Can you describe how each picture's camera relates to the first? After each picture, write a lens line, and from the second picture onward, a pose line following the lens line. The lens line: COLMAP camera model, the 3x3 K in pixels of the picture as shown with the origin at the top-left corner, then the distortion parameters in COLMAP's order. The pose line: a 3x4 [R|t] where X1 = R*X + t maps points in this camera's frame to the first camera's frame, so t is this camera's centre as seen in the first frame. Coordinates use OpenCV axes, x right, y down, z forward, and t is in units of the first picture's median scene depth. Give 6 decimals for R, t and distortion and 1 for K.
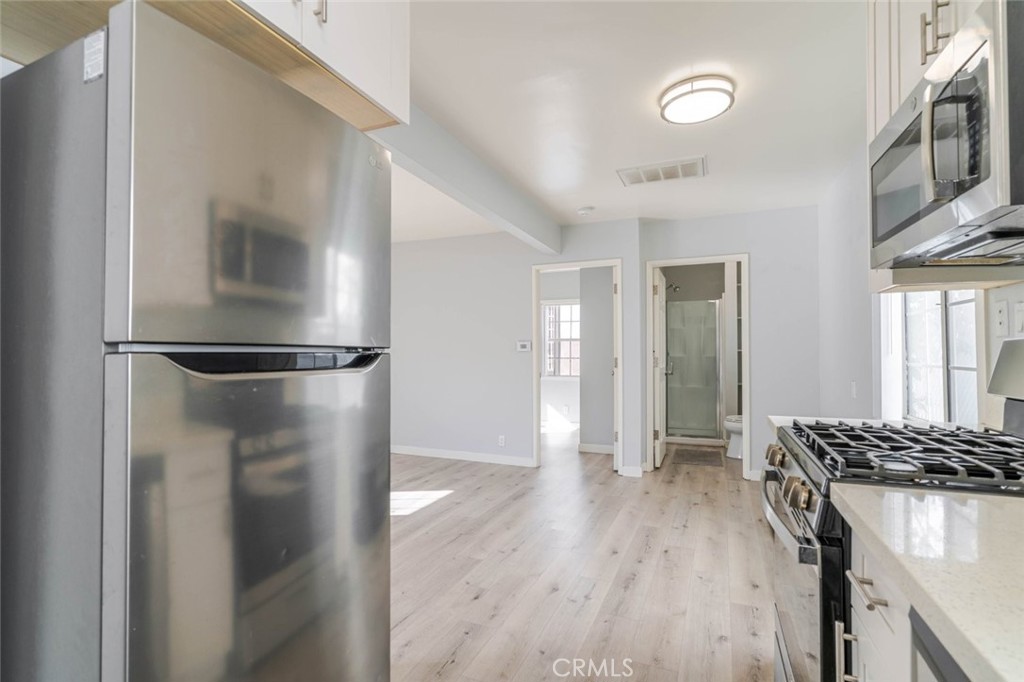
lens RADIAL K [[492.5, 0, 510.7], [0, 492.5, 338.9], [0, 0, 1]] dist [-0.001588, -0.000932]
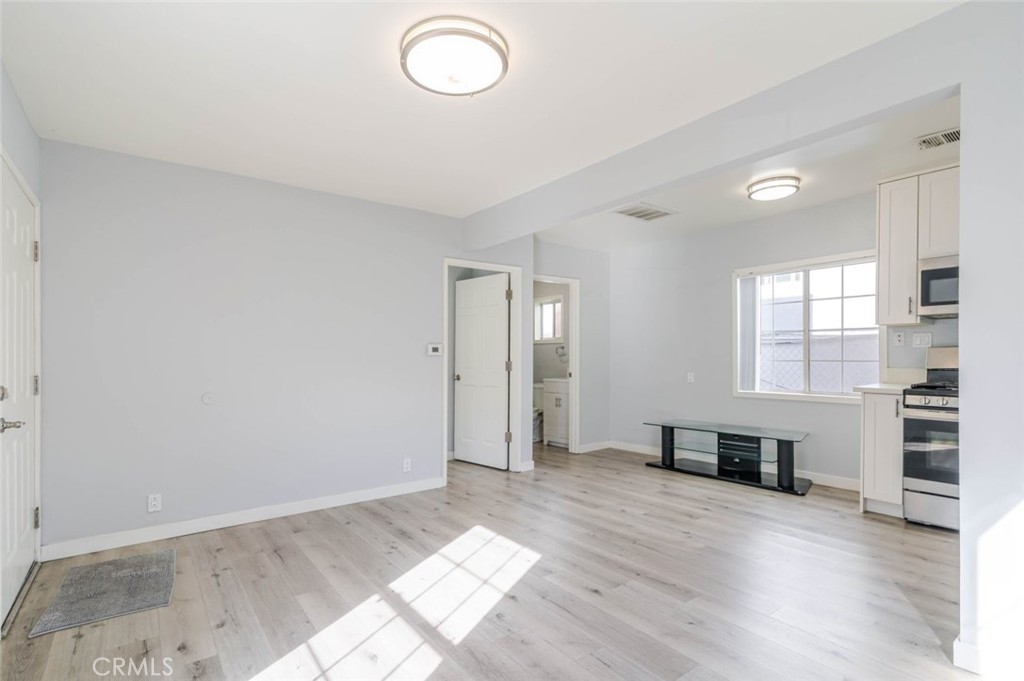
lens RADIAL K [[492.5, 0, 509.9], [0, 492.5, 337.2], [0, 0, 1]] dist [-0.001588, -0.000932]
pose [[0.498169, 0.028392, 0.866615, -1.044680], [-0.013815, 0.999597, -0.024807, 0.020485], [-0.866970, 0.000386, 0.498361, 0.715109]]
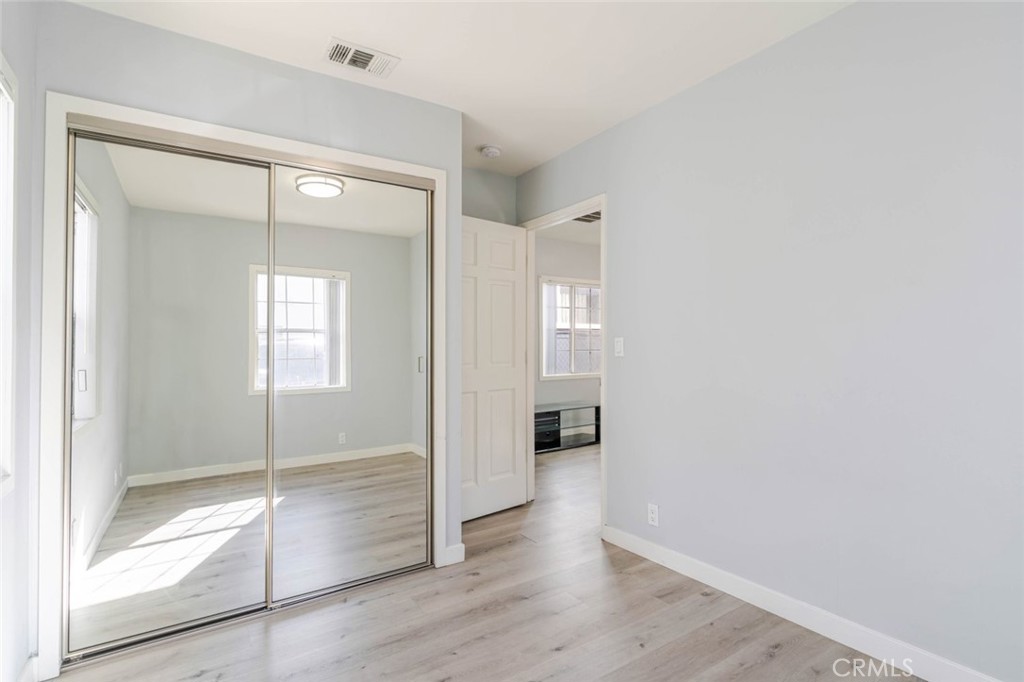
lens RADIAL K [[492.5, 0, 501.9], [0, 492.5, 341.4], [0, 0, 1]] dist [-0.001588, -0.000932]
pose [[-0.833060, 0.023682, 0.552676, -0.252309], [0.006349, 0.999427, -0.033255, 0.070496], [-0.553146, -0.024194, -0.832733, 2.489438]]
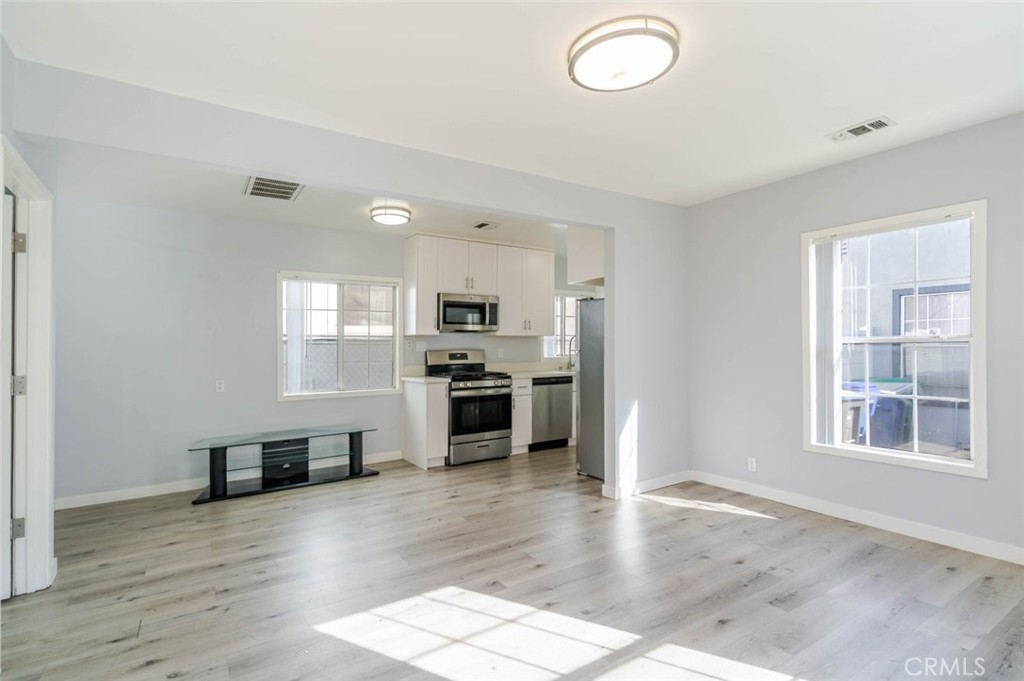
lens RADIAL K [[492.5, 0, 505.6], [0, 492.5, 344.7], [0, 0, 1]] dist [-0.001588, -0.000932]
pose [[-0.824188, 0.017384, 0.566049, -0.755284], [0.000097, 0.999533, -0.030557, 0.033407], [-0.566316, -0.025130, -0.823805, 1.713362]]
